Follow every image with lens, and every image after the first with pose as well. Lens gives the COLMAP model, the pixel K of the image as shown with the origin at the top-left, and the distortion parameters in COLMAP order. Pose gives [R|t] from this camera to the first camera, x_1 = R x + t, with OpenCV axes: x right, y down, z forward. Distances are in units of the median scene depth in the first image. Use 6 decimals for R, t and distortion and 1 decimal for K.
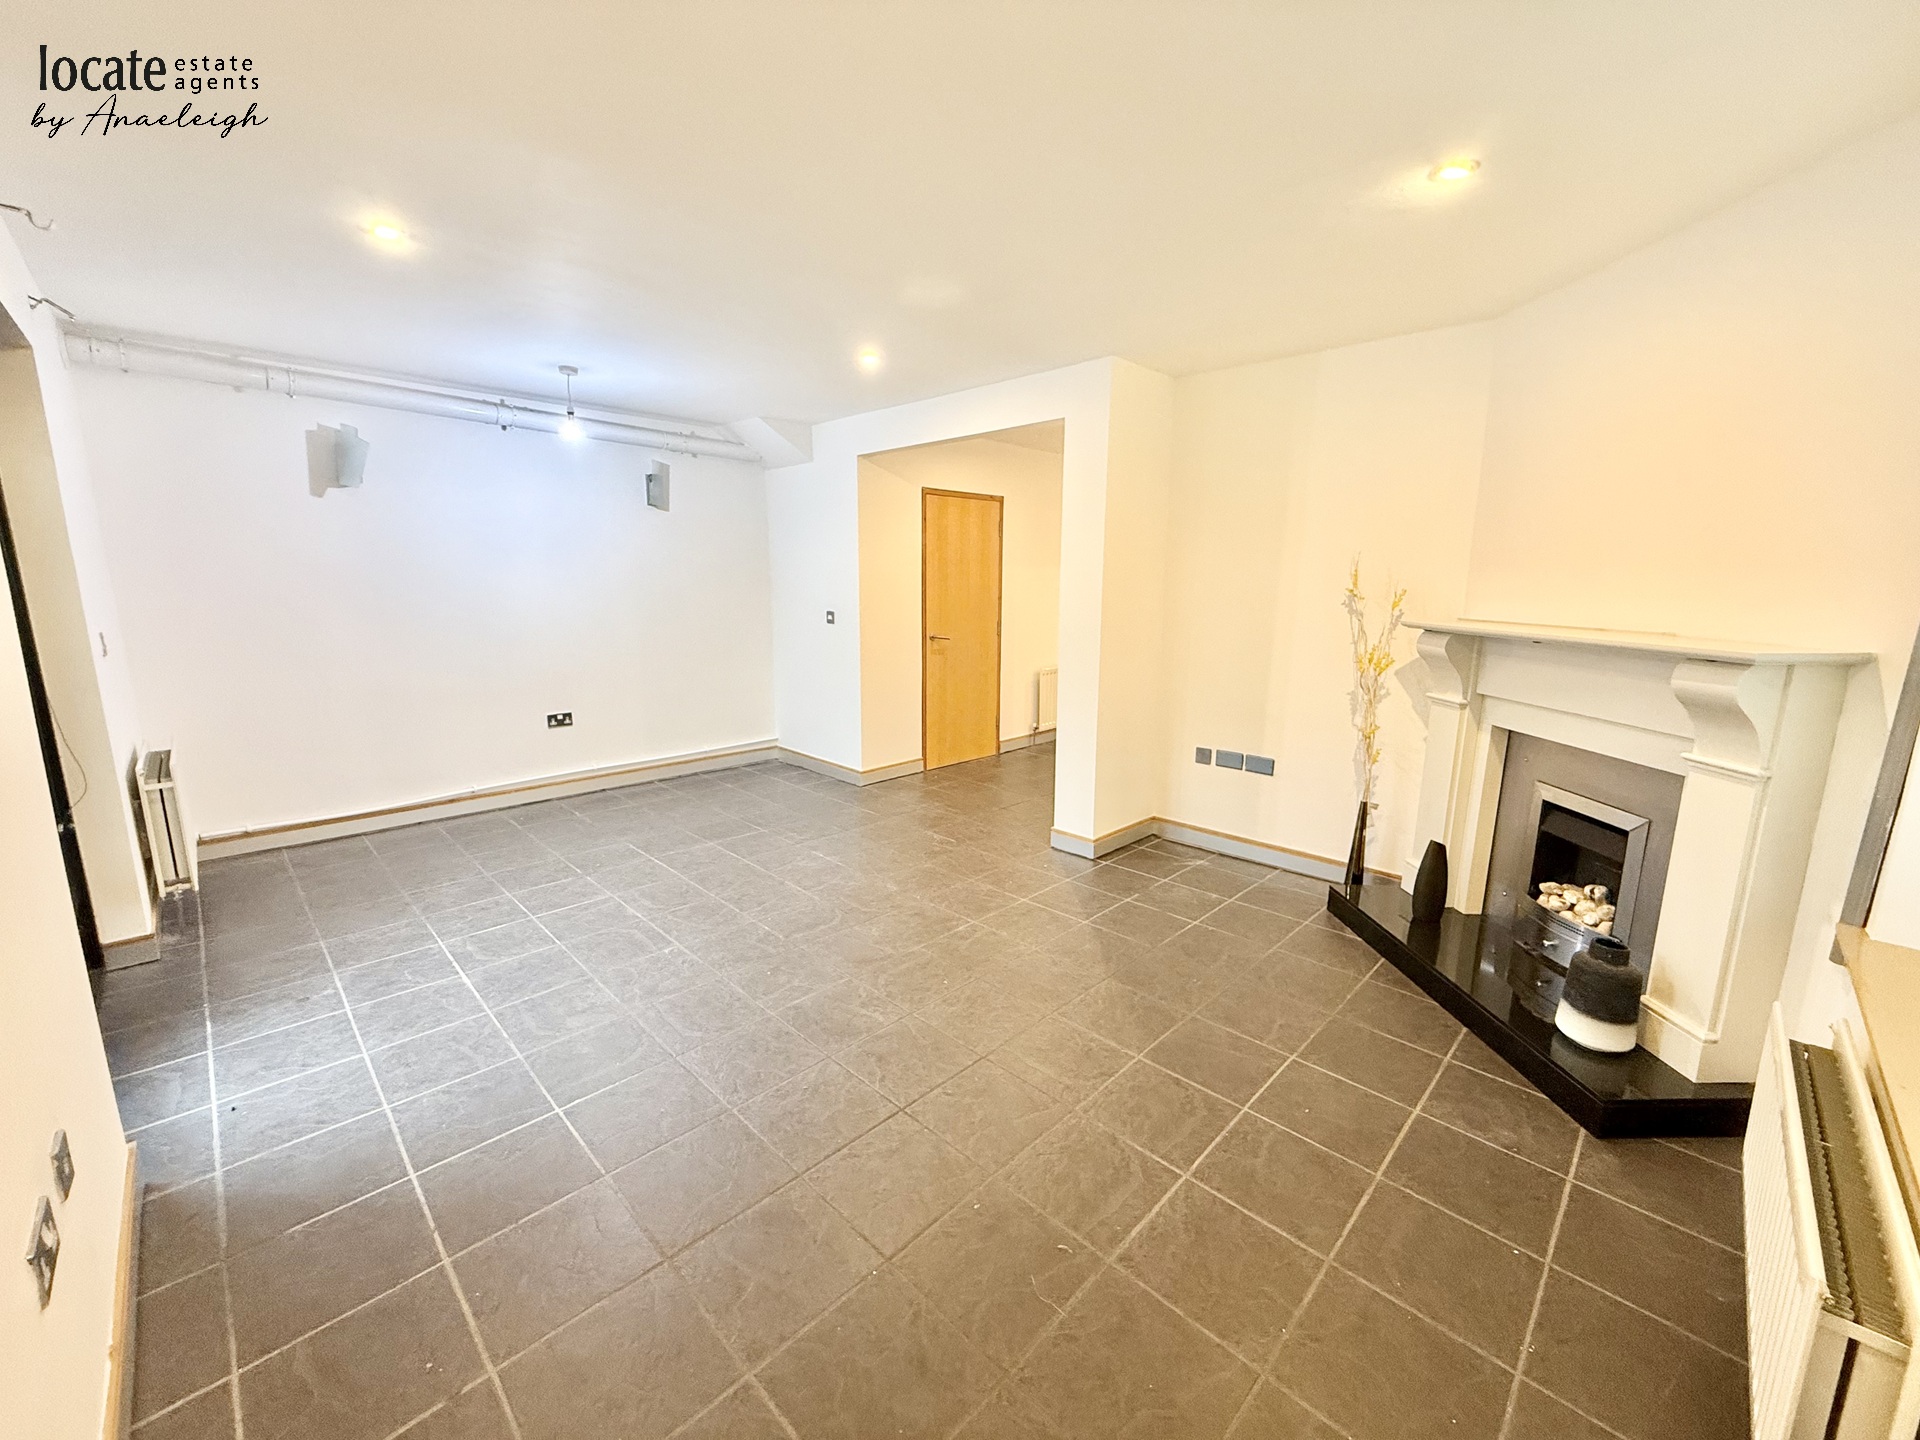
lens RADIAL K [[770.0, 0, 959.3], [0, 770.0, 723.7], [0, 0, 1]] dist [0.003758, -0.001013]
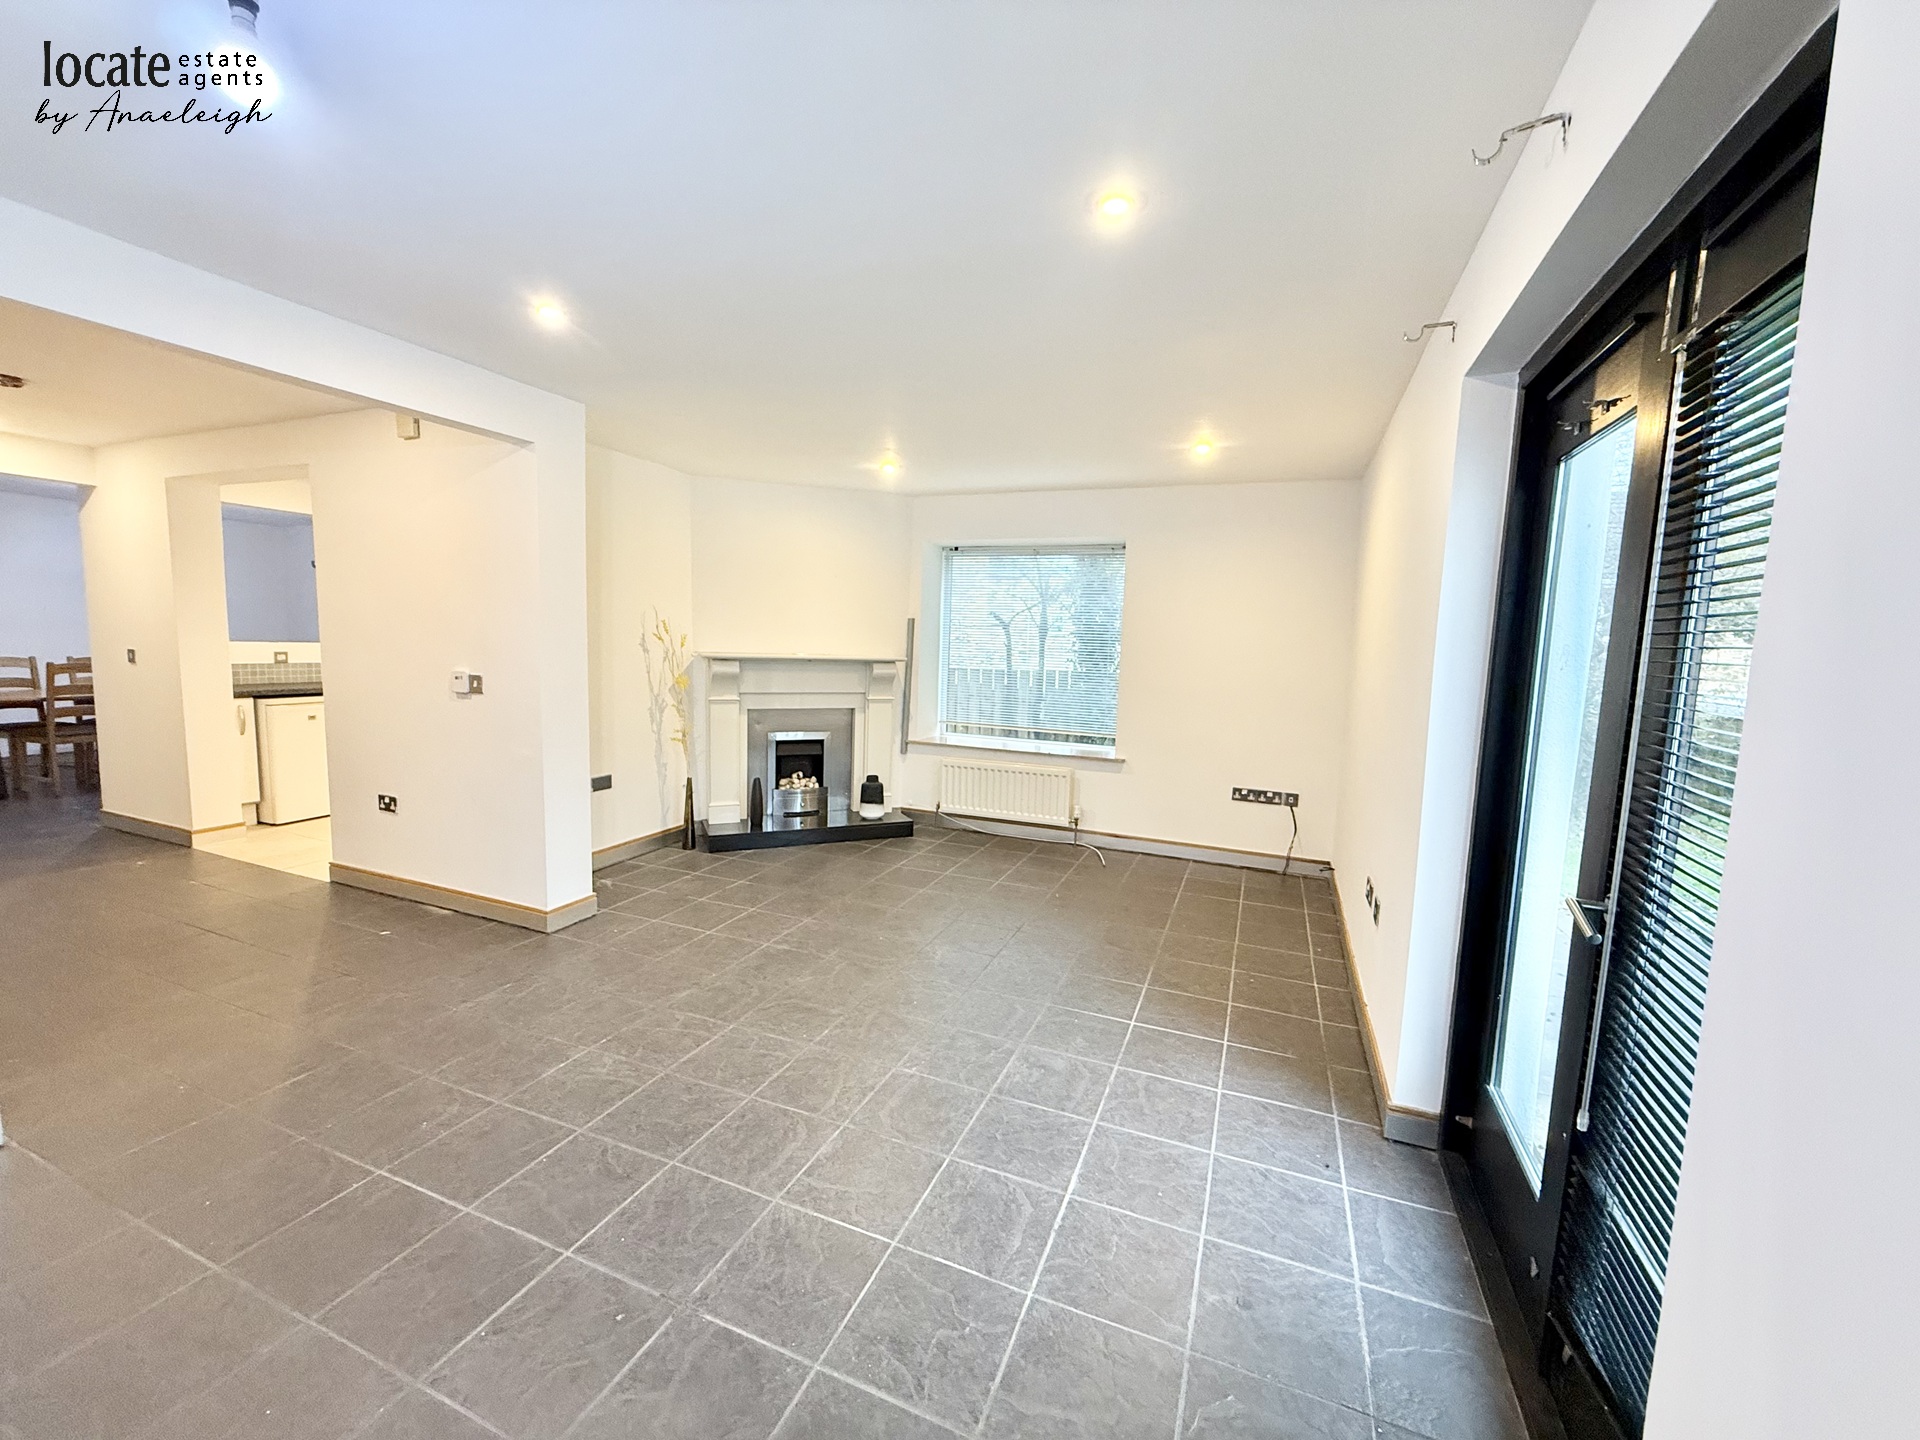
lens RADIAL K [[770.0, 0, 956.8], [0, 770.0, 723.2], [0, 0, 1]] dist [0.003758, -0.001013]
pose [[-0.390642, -0.115435, 0.913276, -1.240635], [0.138777, 0.973383, 0.182392, -0.244497], [-0.910022, 0.197991, -0.364225, 1.309508]]
